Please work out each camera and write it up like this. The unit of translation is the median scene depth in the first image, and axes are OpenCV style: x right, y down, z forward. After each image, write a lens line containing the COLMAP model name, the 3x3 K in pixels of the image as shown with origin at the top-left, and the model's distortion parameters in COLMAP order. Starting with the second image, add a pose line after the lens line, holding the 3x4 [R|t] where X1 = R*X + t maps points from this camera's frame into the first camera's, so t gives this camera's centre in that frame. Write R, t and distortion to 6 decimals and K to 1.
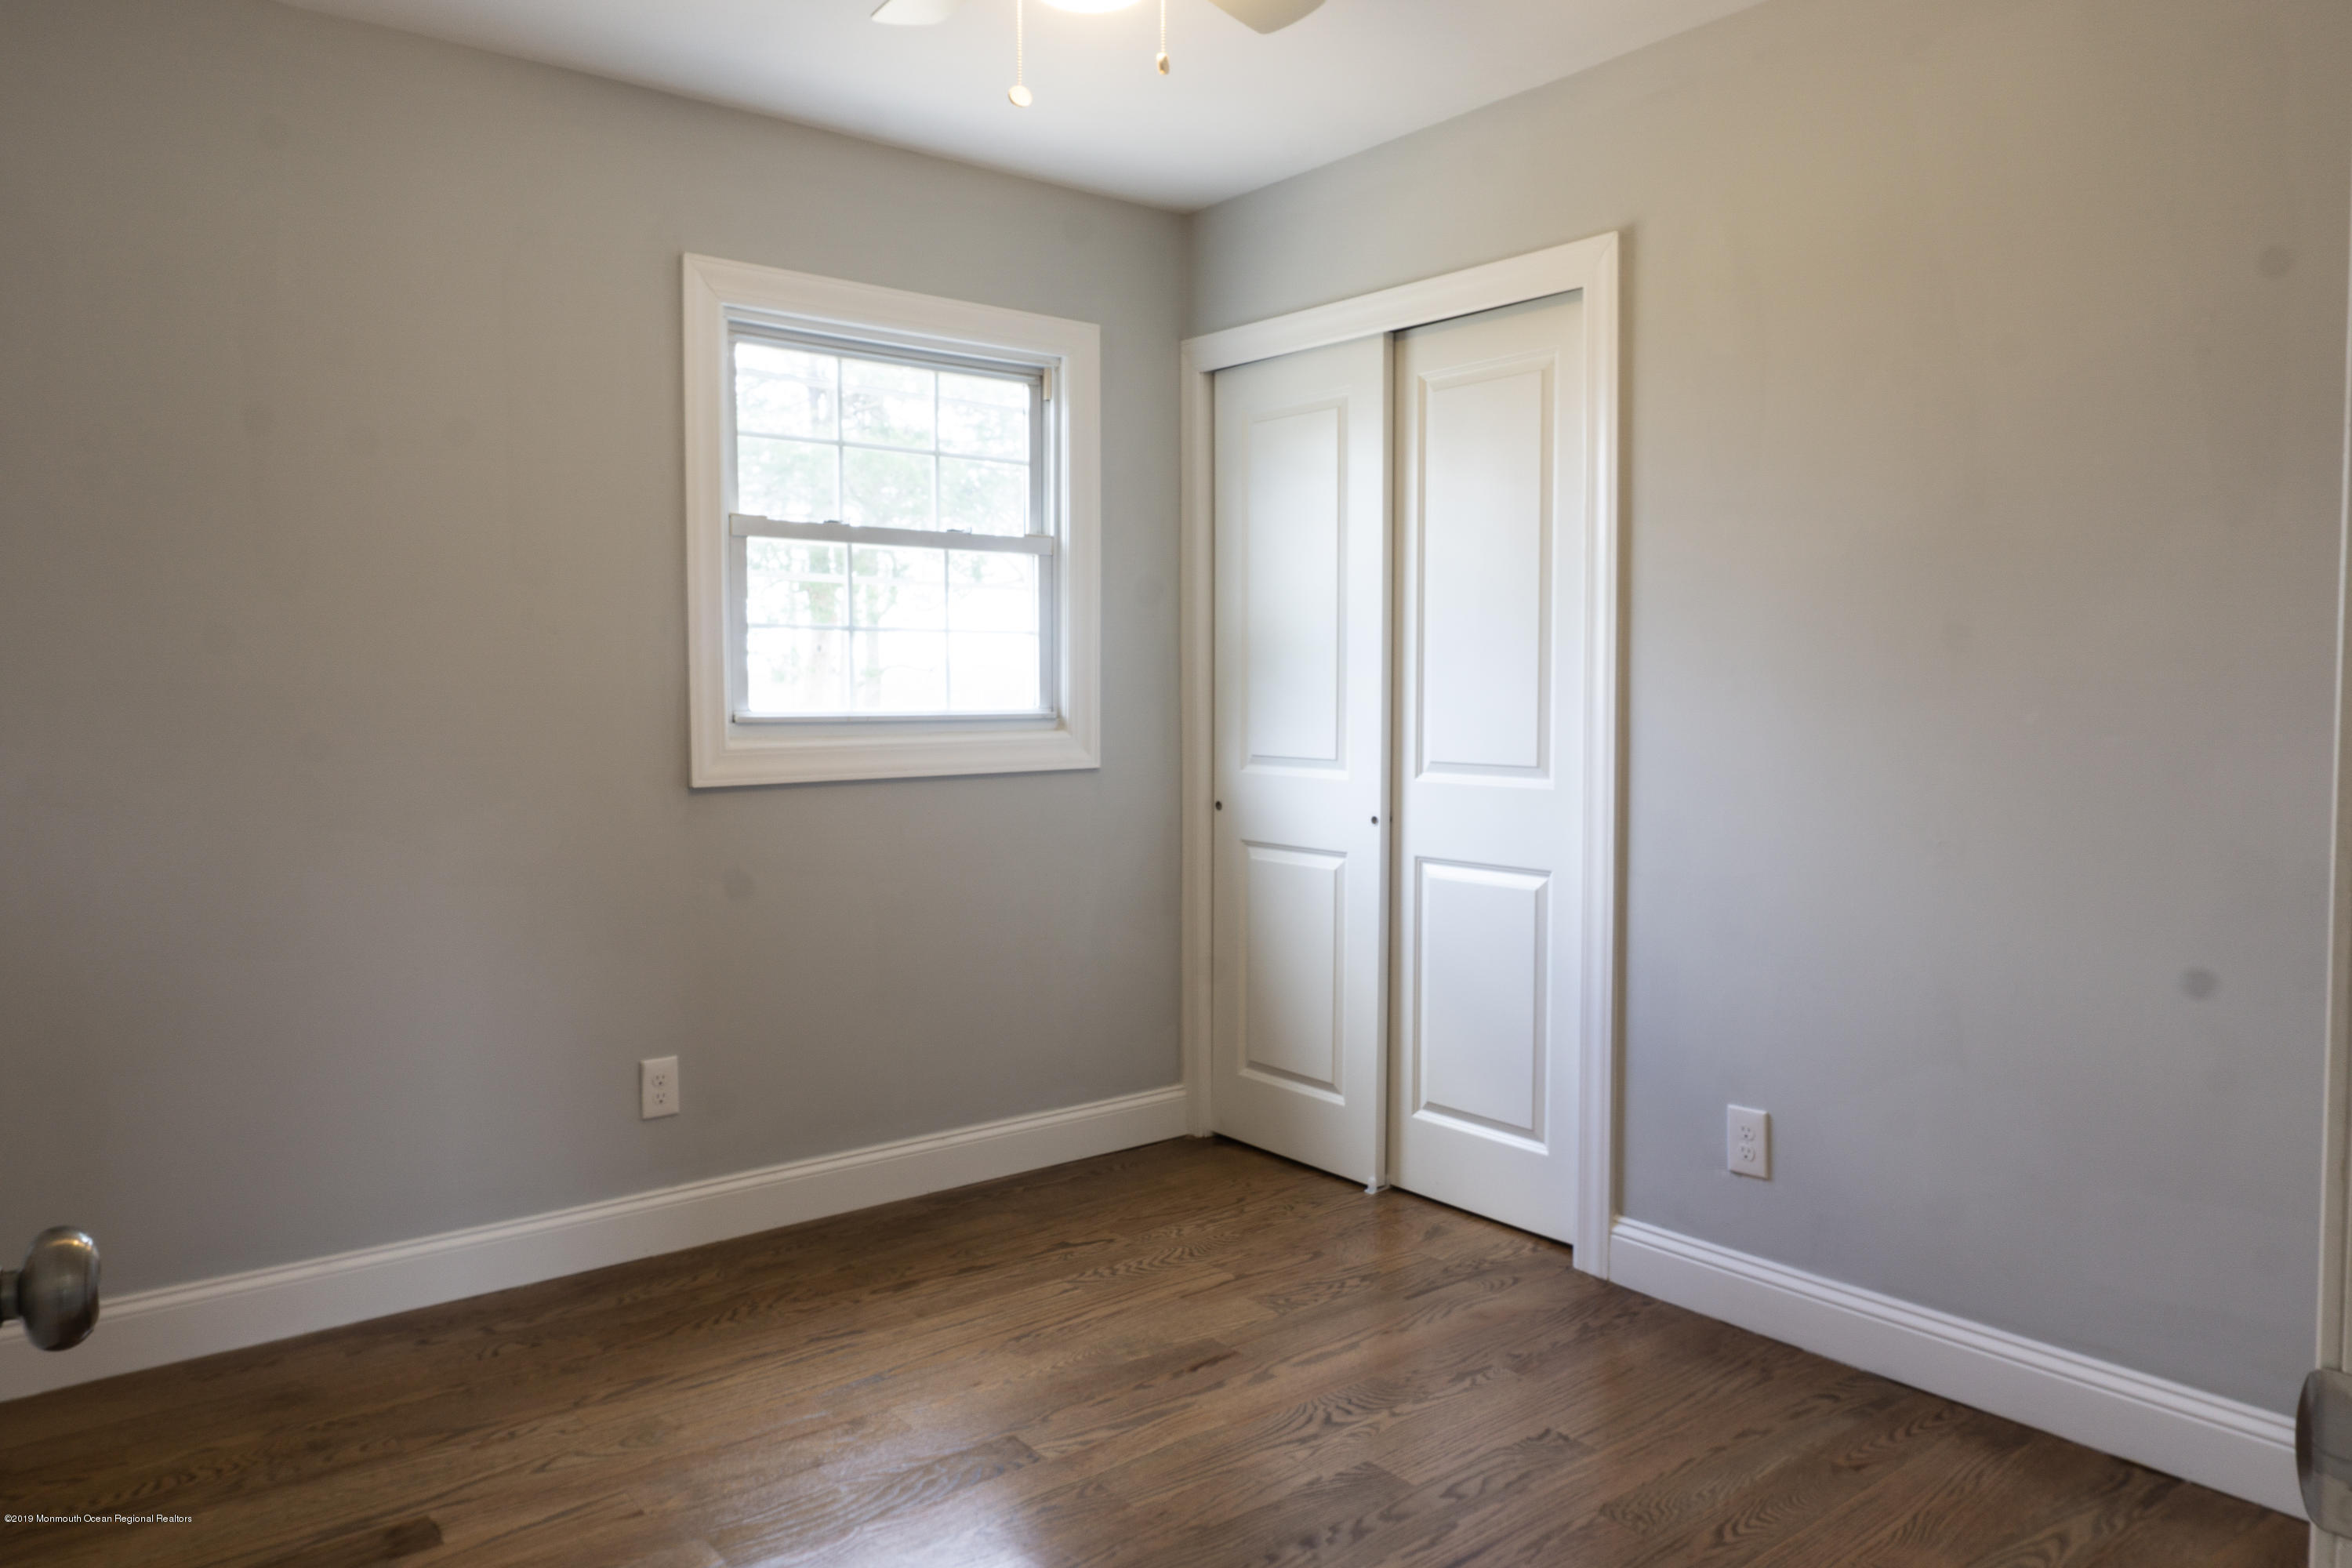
lens RADIAL K [[1568.4, 0, 1158.4], [0, 1568.4, 769.6], [0, 0, 1]] dist [-0.022740, 0.002556]
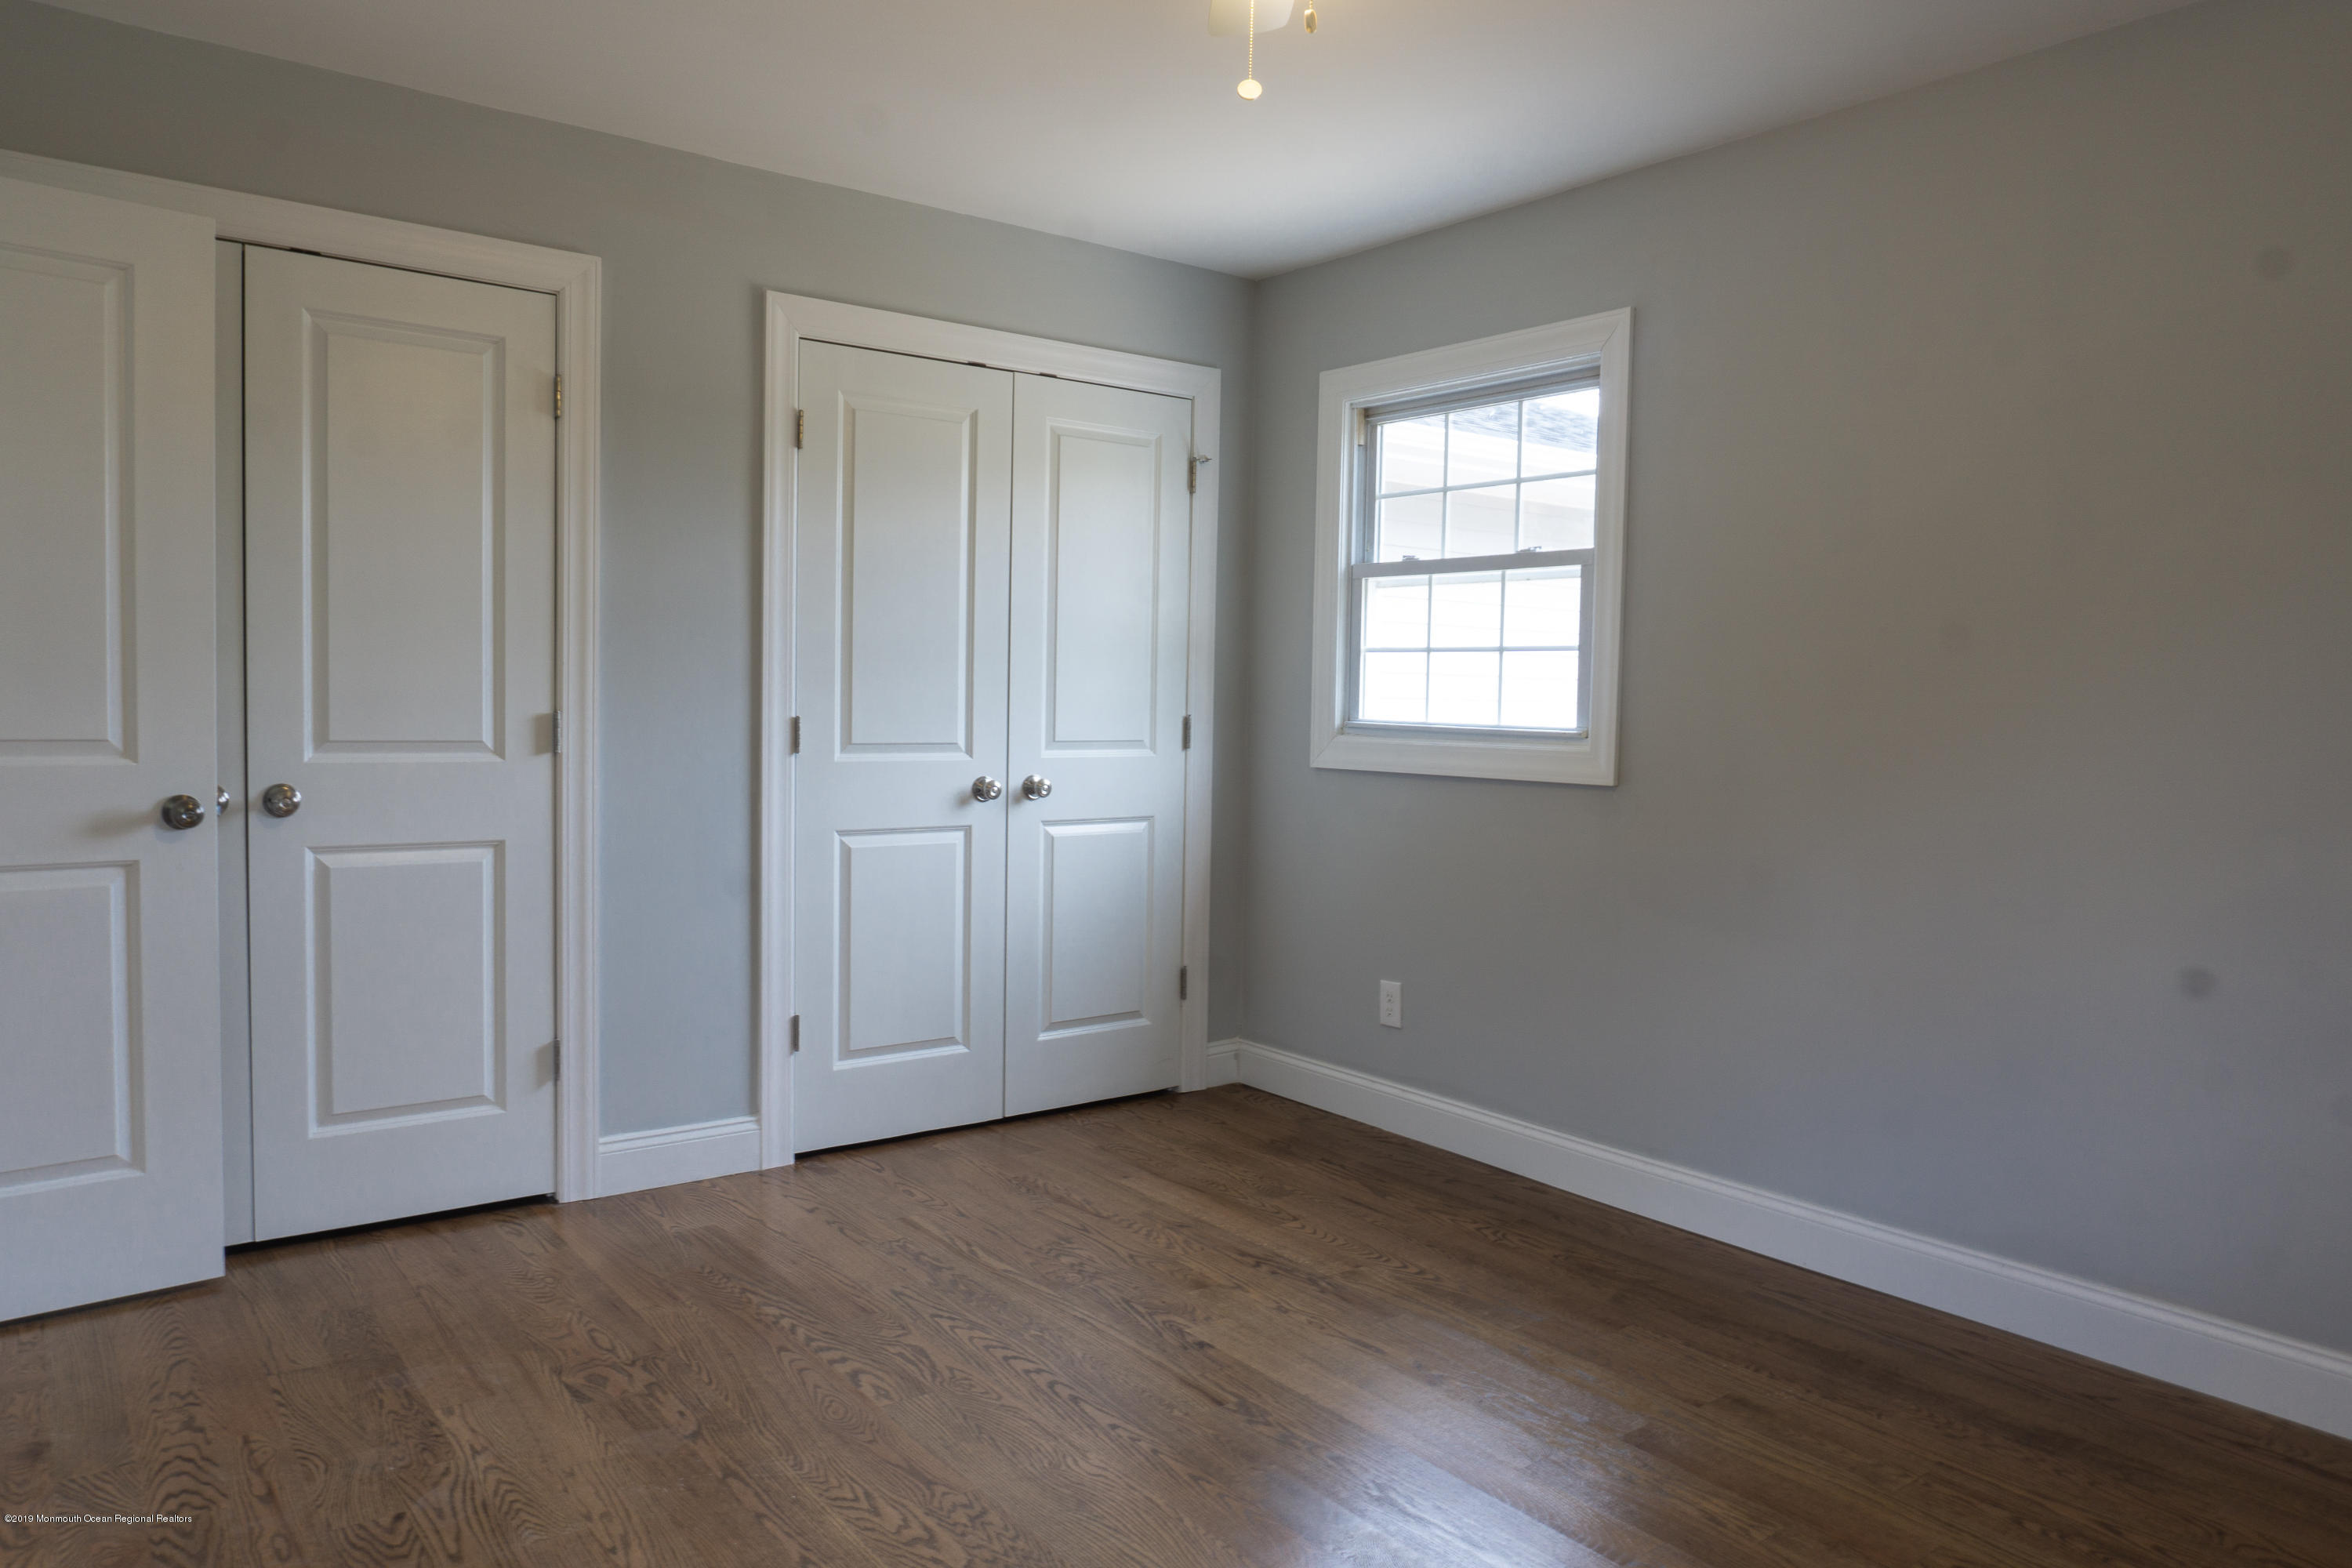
lens RADIAL K [[1568.4, 0, 1158.4], [0, 1568.4, 769.6], [0, 0, 1]] dist [-0.022740, 0.002556]
pose [[-0.014706, 0.063889, -0.997849, 0.966479], [-0.068097, 0.995576, 0.064747, -0.060804], [0.997570, 0.068903, -0.010291, 0.809902]]
